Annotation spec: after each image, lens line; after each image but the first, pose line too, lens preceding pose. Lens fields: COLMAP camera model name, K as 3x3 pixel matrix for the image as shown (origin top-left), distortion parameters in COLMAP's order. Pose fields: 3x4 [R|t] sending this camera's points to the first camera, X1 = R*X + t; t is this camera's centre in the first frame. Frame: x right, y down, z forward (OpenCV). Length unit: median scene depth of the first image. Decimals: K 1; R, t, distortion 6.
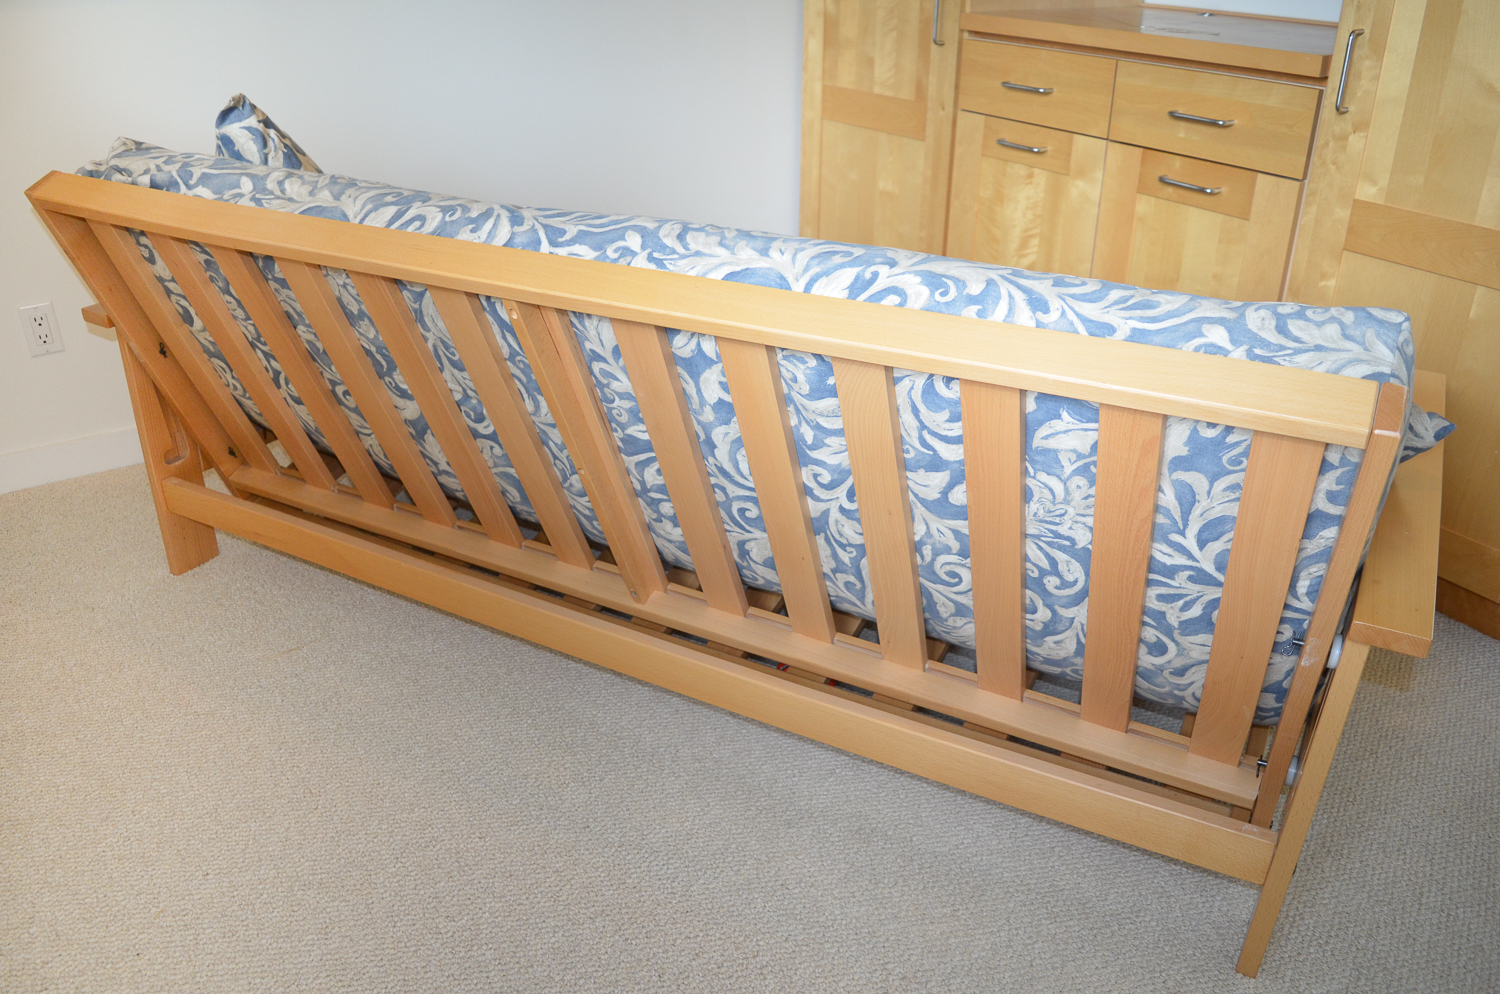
lens RADIAL K [[1163.0, 0, 750.0], [0, 1163.0, 497.0], [0, 0, 1]] dist [-0.086856, 0.008961]
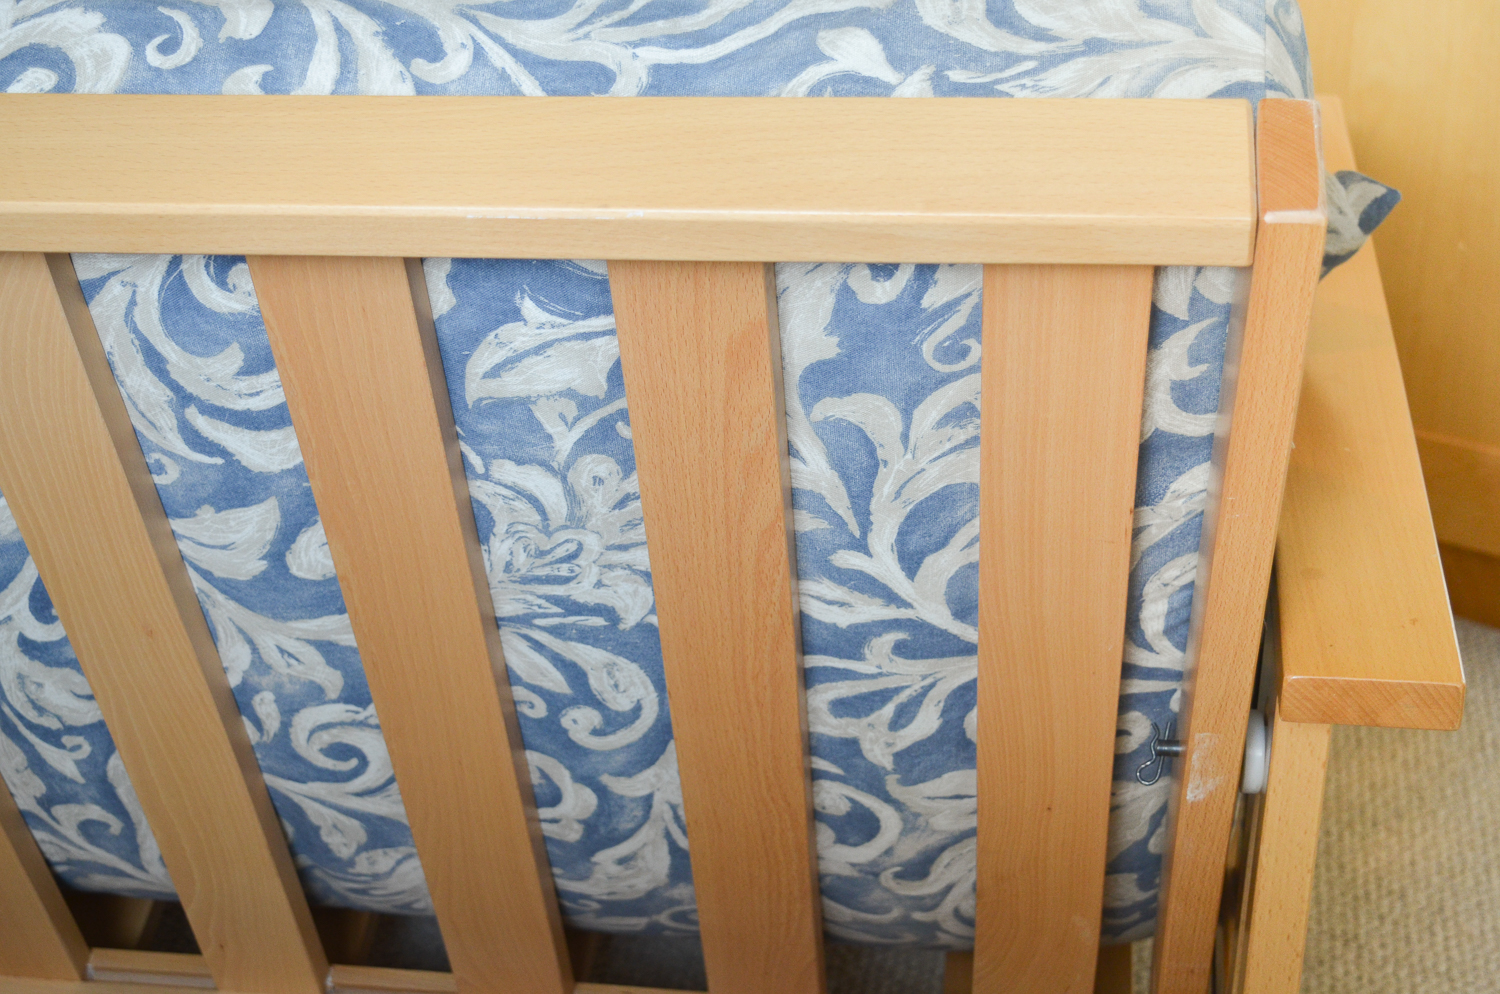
lens RADIAL K [[2490.7, 0, 750.0], [0, 2490.7, 497.0], [0, 0, 1]] dist [0.004405, -0.022680]
pose [[0.931641, -0.177116, 0.317292, 0.057319], [0.184082, 0.982877, 0.008149, -0.000348], [-0.313303, 0.050816, 0.948293, 0.160643]]
